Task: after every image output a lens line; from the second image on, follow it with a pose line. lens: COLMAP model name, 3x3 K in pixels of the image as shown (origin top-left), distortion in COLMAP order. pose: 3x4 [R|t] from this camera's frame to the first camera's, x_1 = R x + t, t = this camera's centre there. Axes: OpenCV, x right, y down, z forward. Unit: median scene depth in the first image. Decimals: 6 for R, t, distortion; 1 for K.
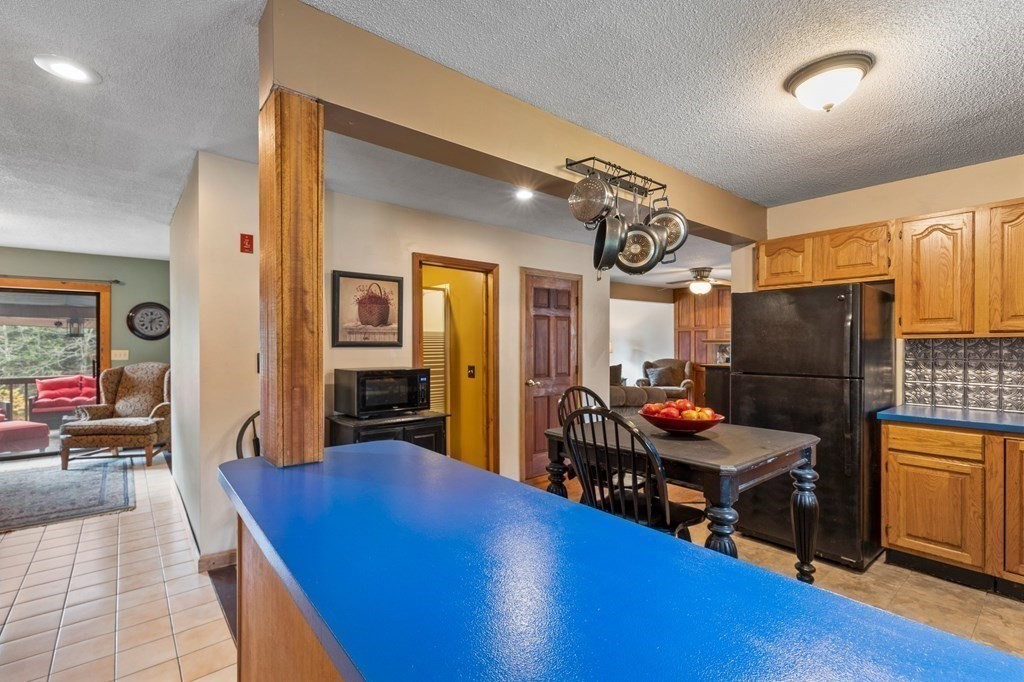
lens RADIAL K [[467.3, 0, 512.0], [0, 467.3, 345.5], [0, 0, 1]] dist [0.000835, 0.000026]
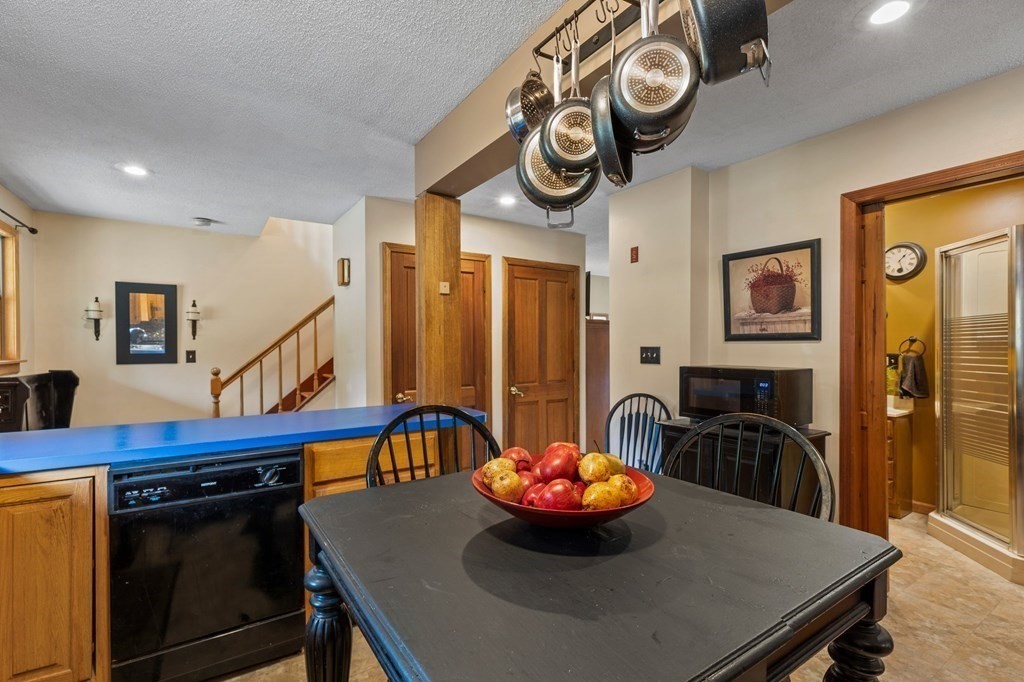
lens RADIAL K [[467.3, 0, 511.9], [0, 467.3, 345.8], [0, 0, 1]] dist [0.000835, 0.000026]
pose [[-0.102749, -0.002140, -0.994705, 0.520517], [0.003607, 0.999990, -0.002524, 0.012647], [0.994701, -0.003847, -0.102740, 0.649651]]
